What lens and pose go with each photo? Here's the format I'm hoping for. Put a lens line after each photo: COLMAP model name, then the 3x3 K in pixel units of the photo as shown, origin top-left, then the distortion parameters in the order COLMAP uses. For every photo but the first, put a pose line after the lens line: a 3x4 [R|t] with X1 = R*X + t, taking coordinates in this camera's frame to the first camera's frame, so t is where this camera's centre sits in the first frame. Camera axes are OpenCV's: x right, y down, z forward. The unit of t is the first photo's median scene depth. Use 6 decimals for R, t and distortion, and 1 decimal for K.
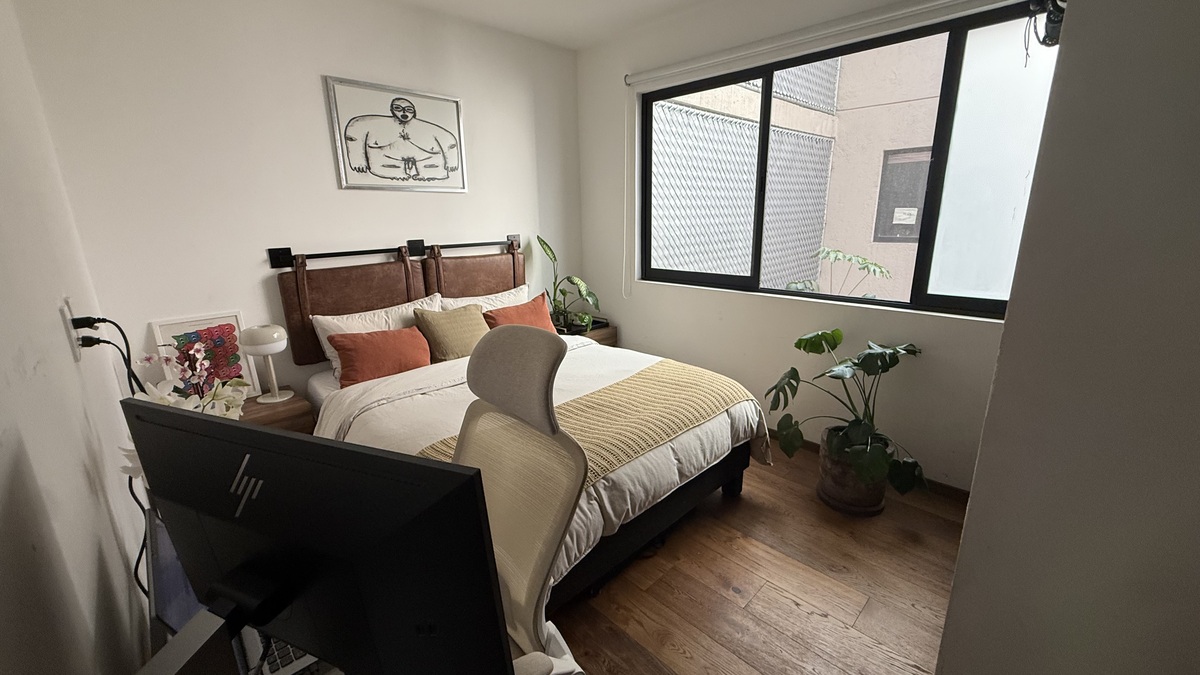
lens RADIAL K [[478.0, 0, 595.7], [0, 478.0, 334.7], [0, 0, 1]] dist [-0.000284, 0.000854]
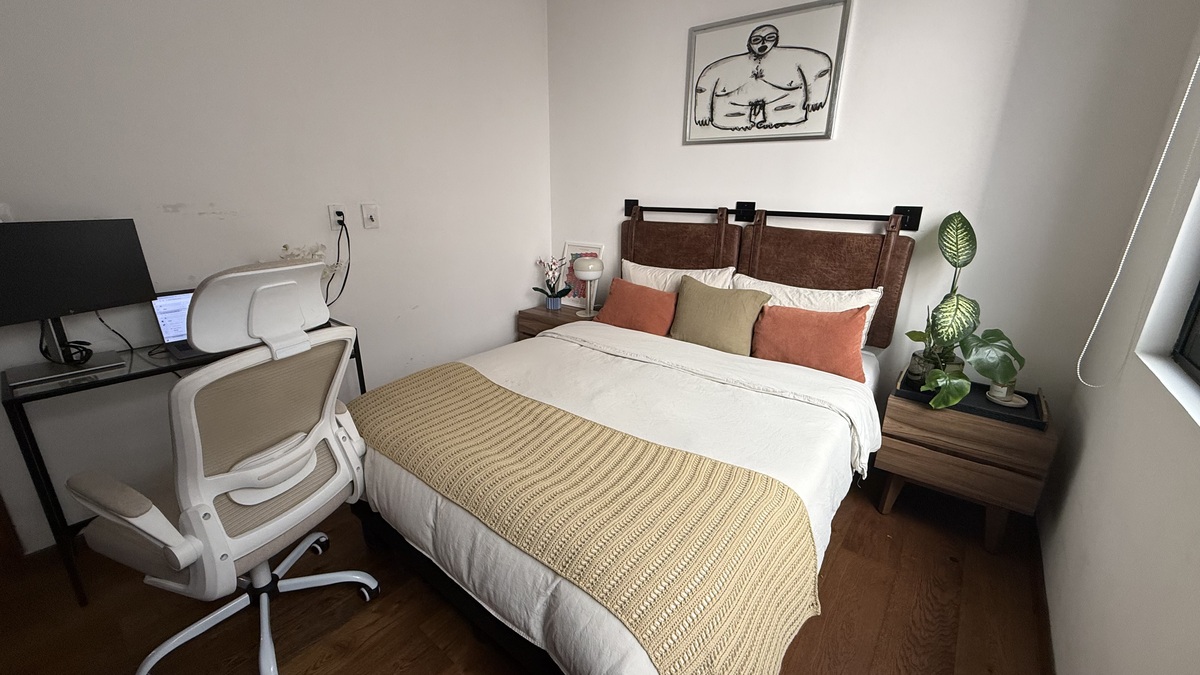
lens RADIAL K [[478.0, 0, 592.9], [0, 478.0, 335.0], [0, 0, 1]] dist [-0.000284, 0.000854]
pose [[0.108787, 0.314959, -0.942850, 0.489693], [-0.256717, 0.925207, 0.279444, -0.155153], [0.960345, 0.211646, 0.181505, 0.669430]]
